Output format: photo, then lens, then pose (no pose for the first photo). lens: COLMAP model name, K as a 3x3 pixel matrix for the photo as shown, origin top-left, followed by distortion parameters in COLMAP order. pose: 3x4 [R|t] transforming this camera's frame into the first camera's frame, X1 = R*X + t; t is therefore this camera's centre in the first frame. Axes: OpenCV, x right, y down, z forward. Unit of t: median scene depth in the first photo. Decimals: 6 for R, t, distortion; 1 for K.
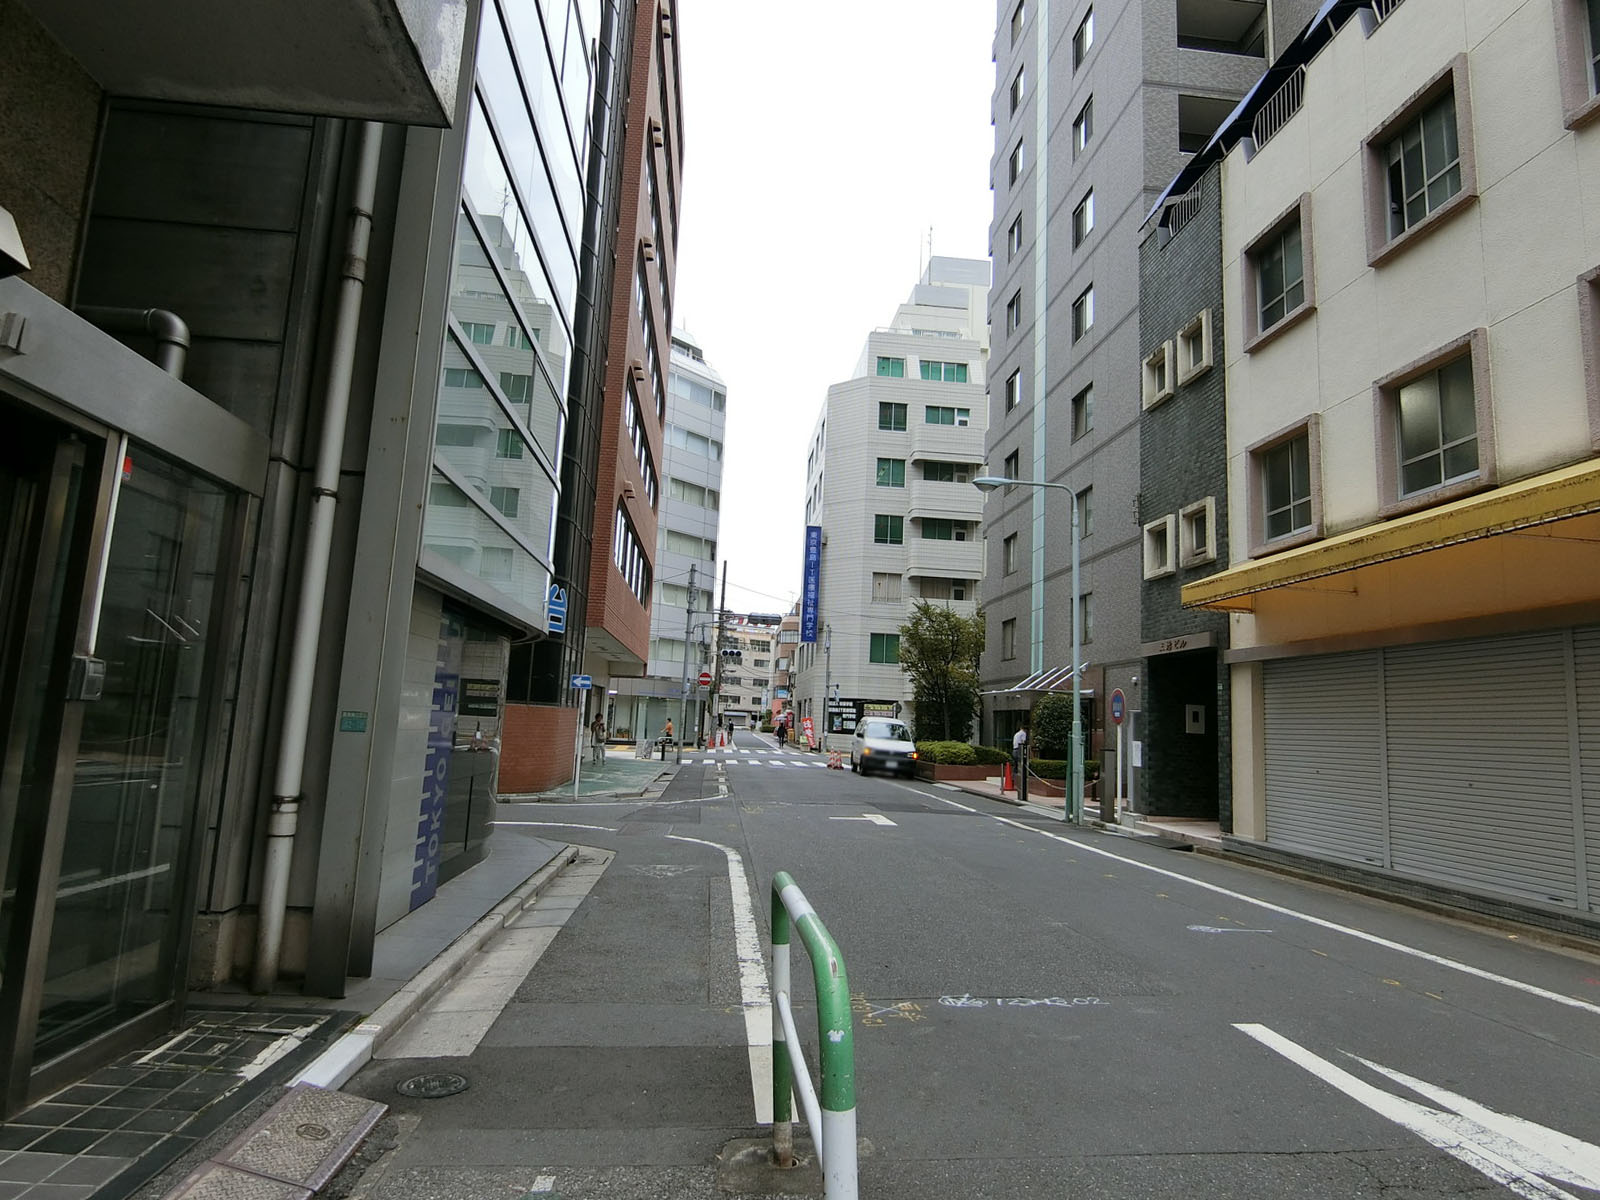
lens RADIAL K [[909.4, 0, 789.1], [0, 909.4, 594.1], [0, 0, 1]] dist [-0.019525, -0.000205]
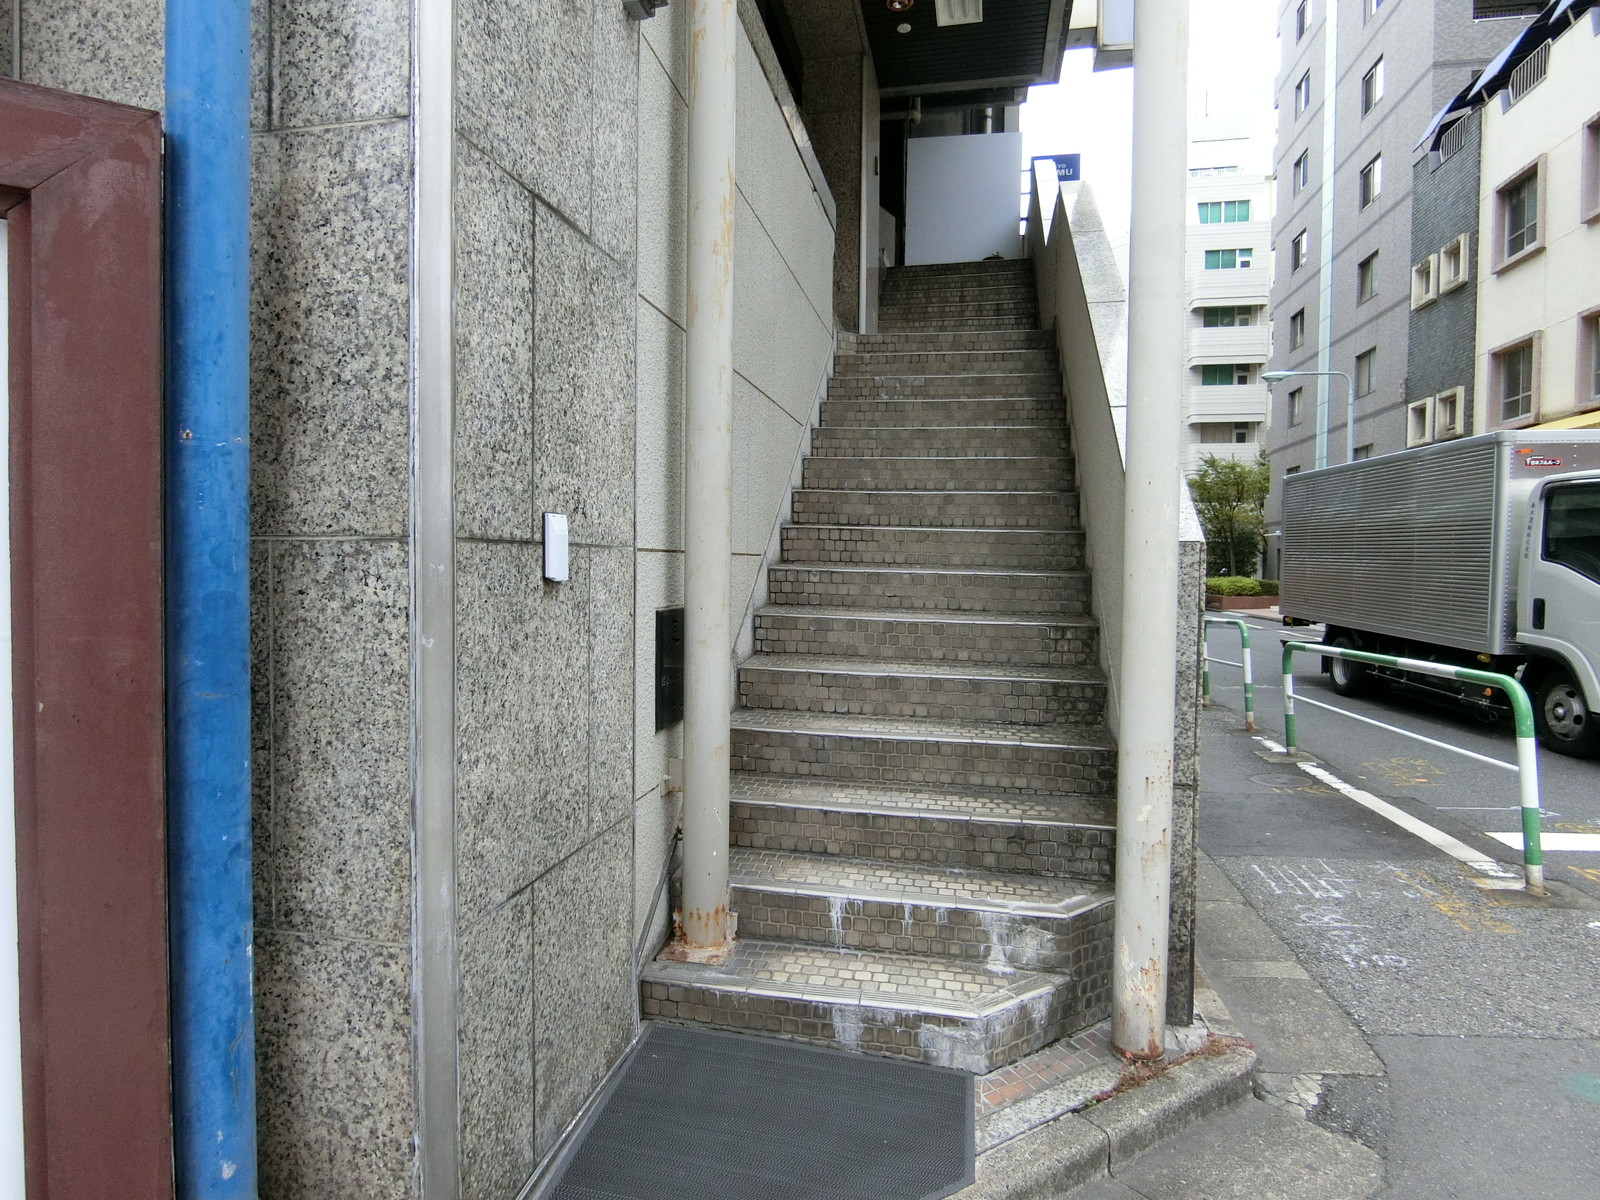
lens RADIAL K [[909.4, 0, 789.1], [0, 909.4, 594.1], [0, 0, 1]] dist [-0.019525, -0.000205]
pose [[0.962000, -0.028912, -0.271513, -0.045551], [0.073840, 0.984874, 0.156750, -0.030623], [0.262874, -0.170842, 0.949584, -0.195073]]
